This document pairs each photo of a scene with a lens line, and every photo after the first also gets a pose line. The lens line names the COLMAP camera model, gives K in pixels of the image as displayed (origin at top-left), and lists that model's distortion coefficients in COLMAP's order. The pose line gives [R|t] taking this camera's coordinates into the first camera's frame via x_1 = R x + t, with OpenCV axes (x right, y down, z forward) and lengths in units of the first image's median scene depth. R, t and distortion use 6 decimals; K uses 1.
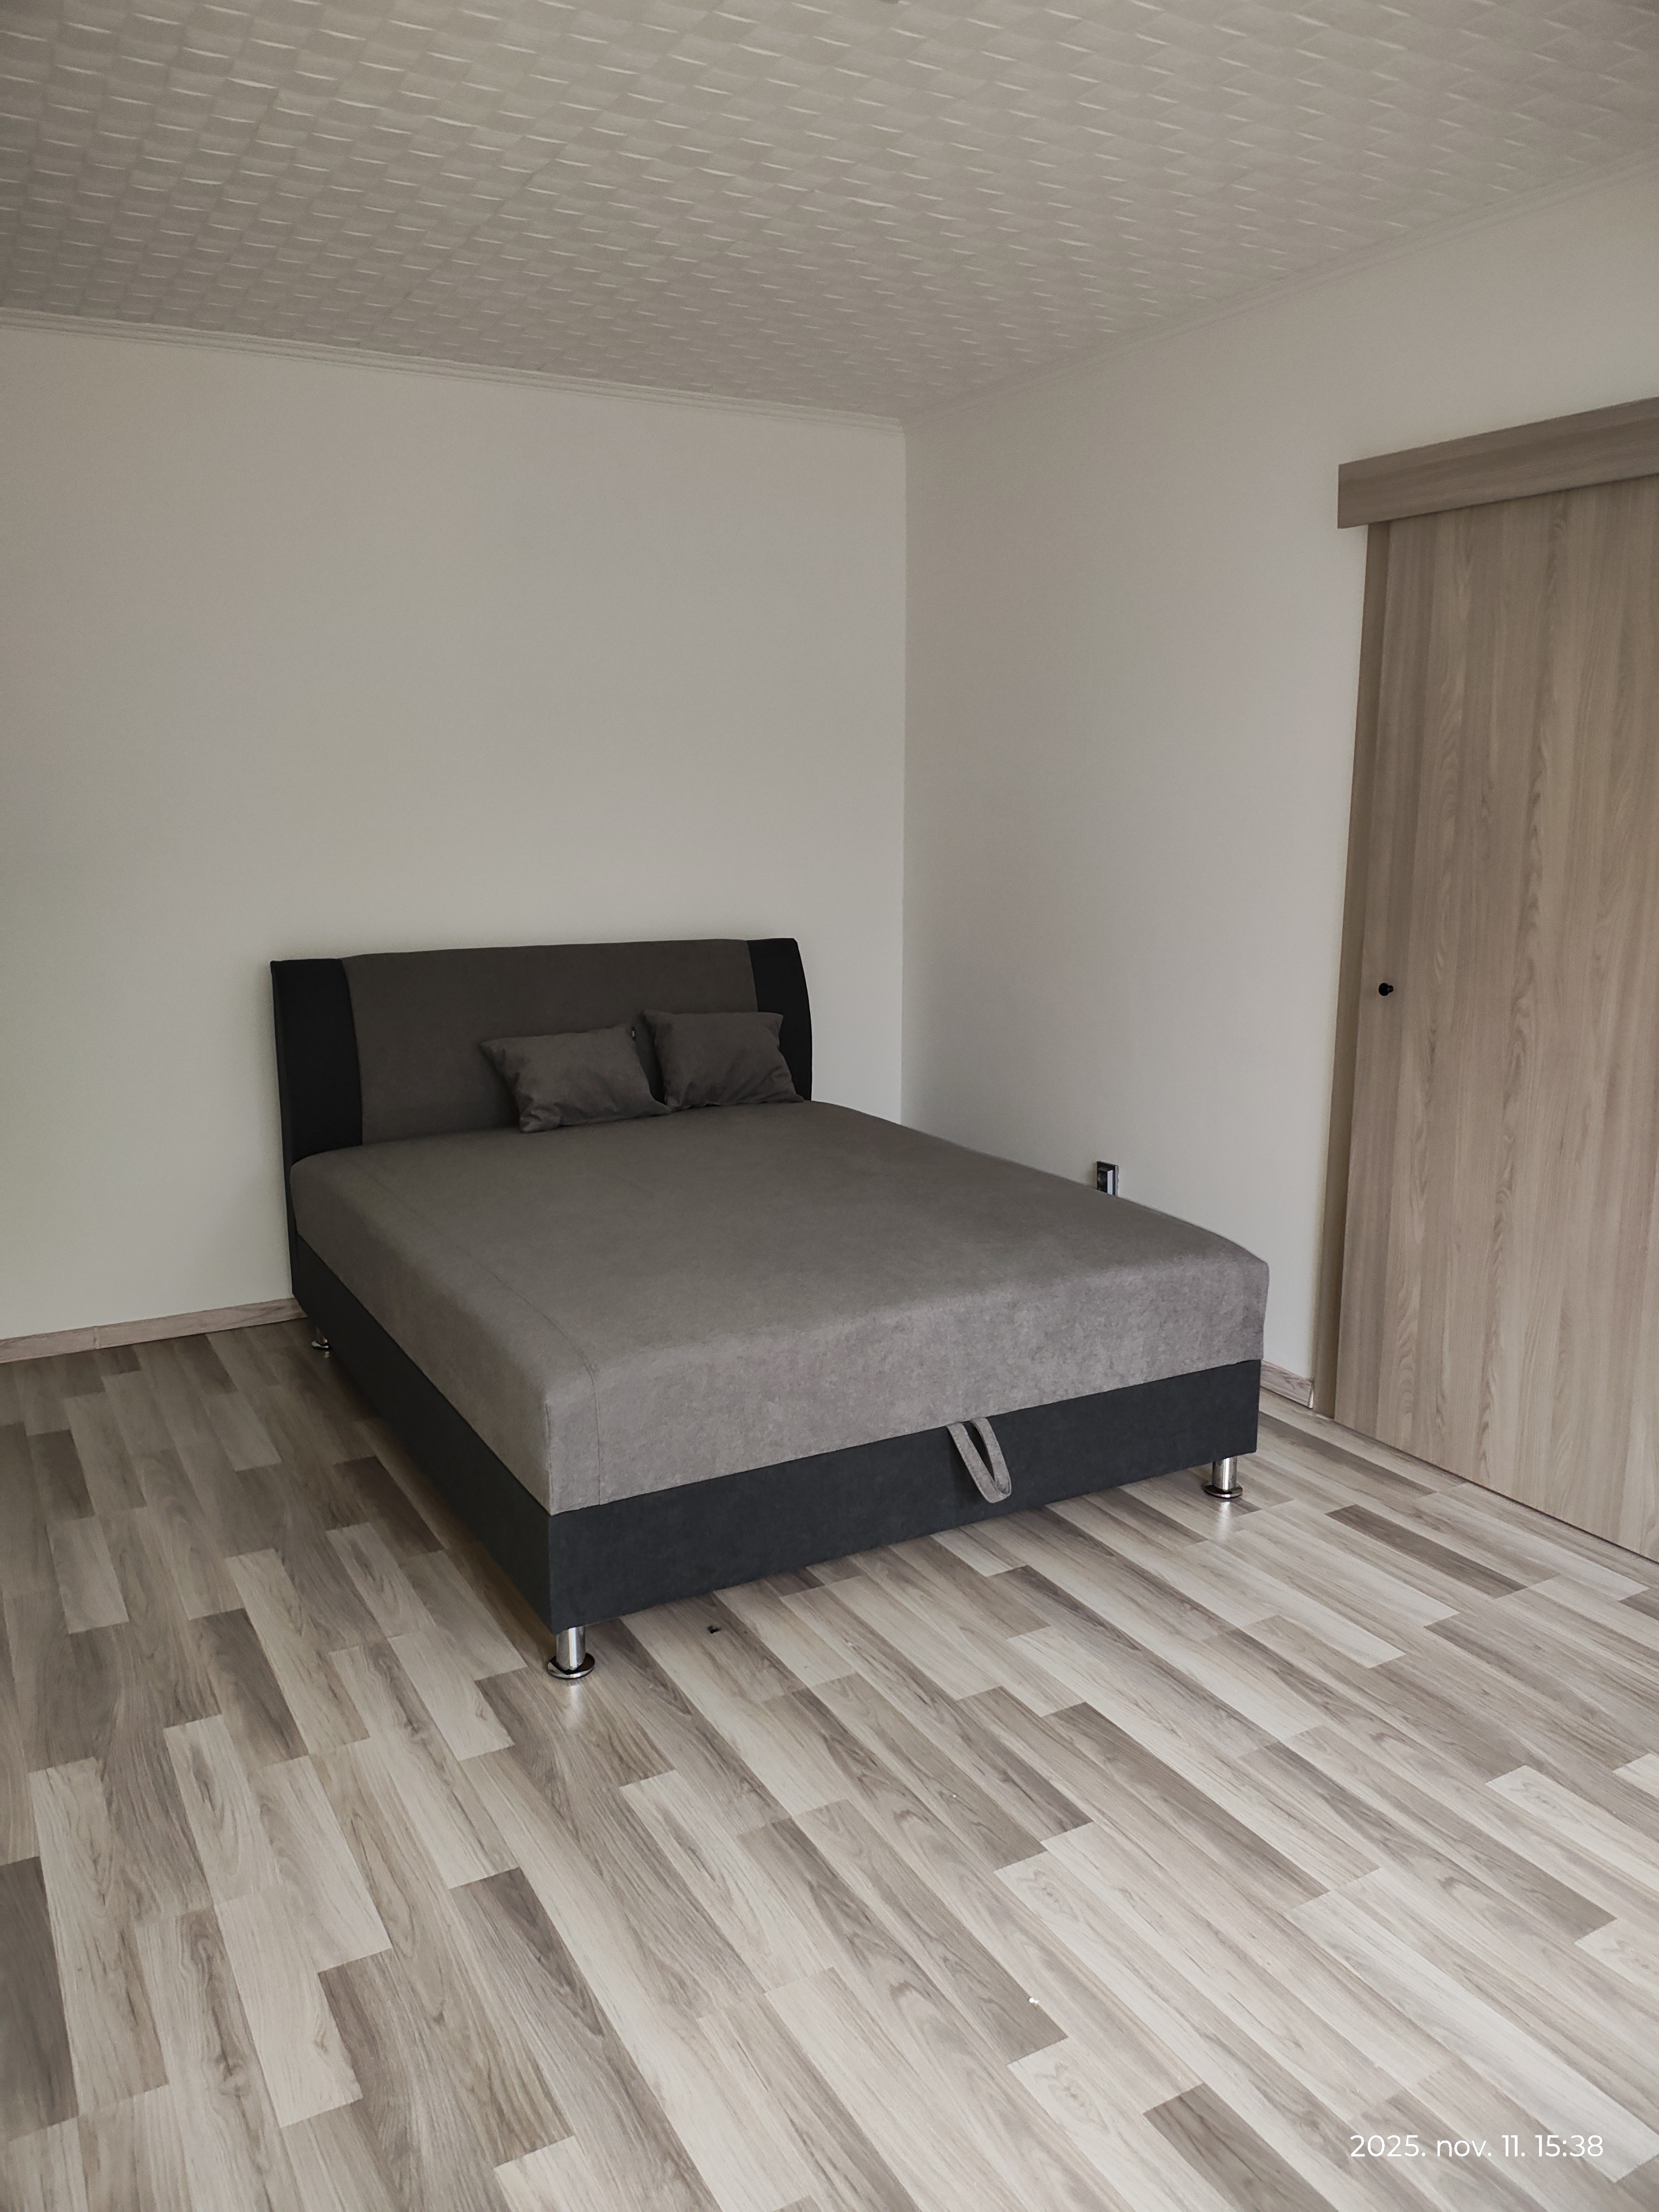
lens RADIAL K [[1609.9, 0, 829.5], [0, 1609.9, 1106.0], [0, 0, 1]] dist [0.058250, -0.098757]
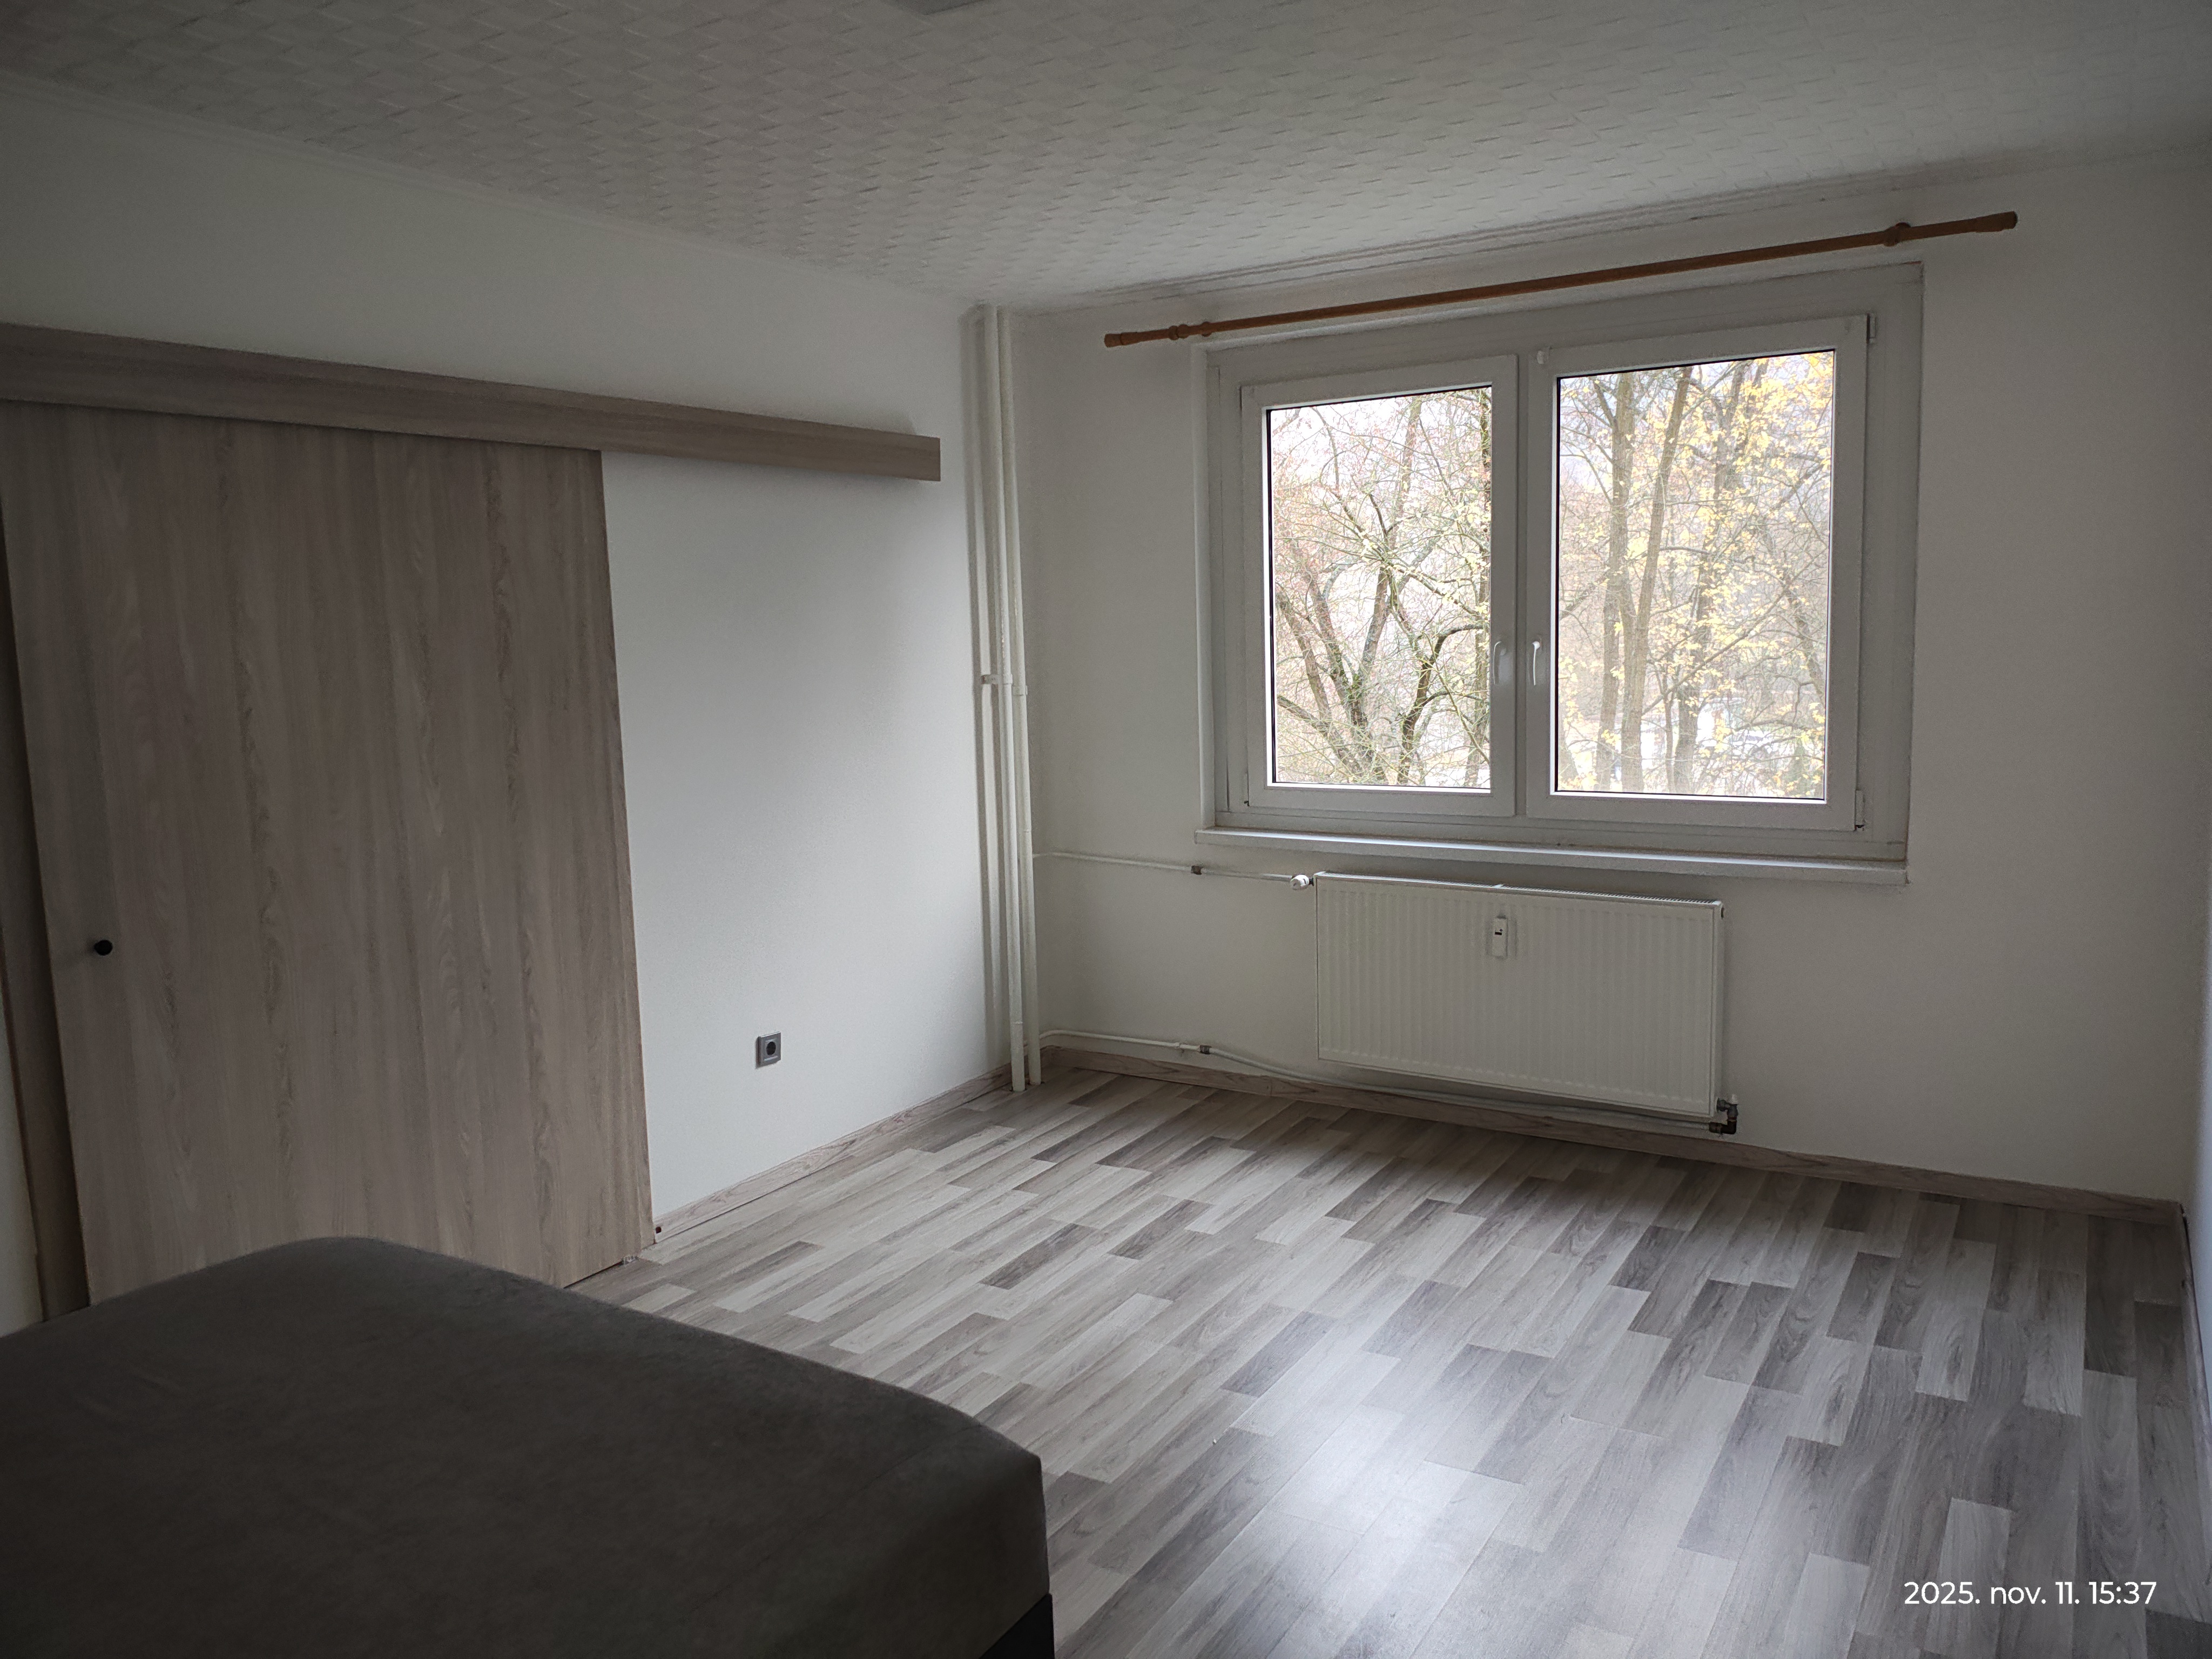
lens RADIAL K [[1609.9, 0, 1106.0], [0, 1609.9, 829.5], [0, 0, 1]] dist [0.058250, -0.098757]
pose [[-0.470973, -0.107015, 0.875632, -0.713645], [0.201430, 0.953345, 0.224855, -0.242569], [-0.858843, 0.282279, -0.427444, 1.005051]]
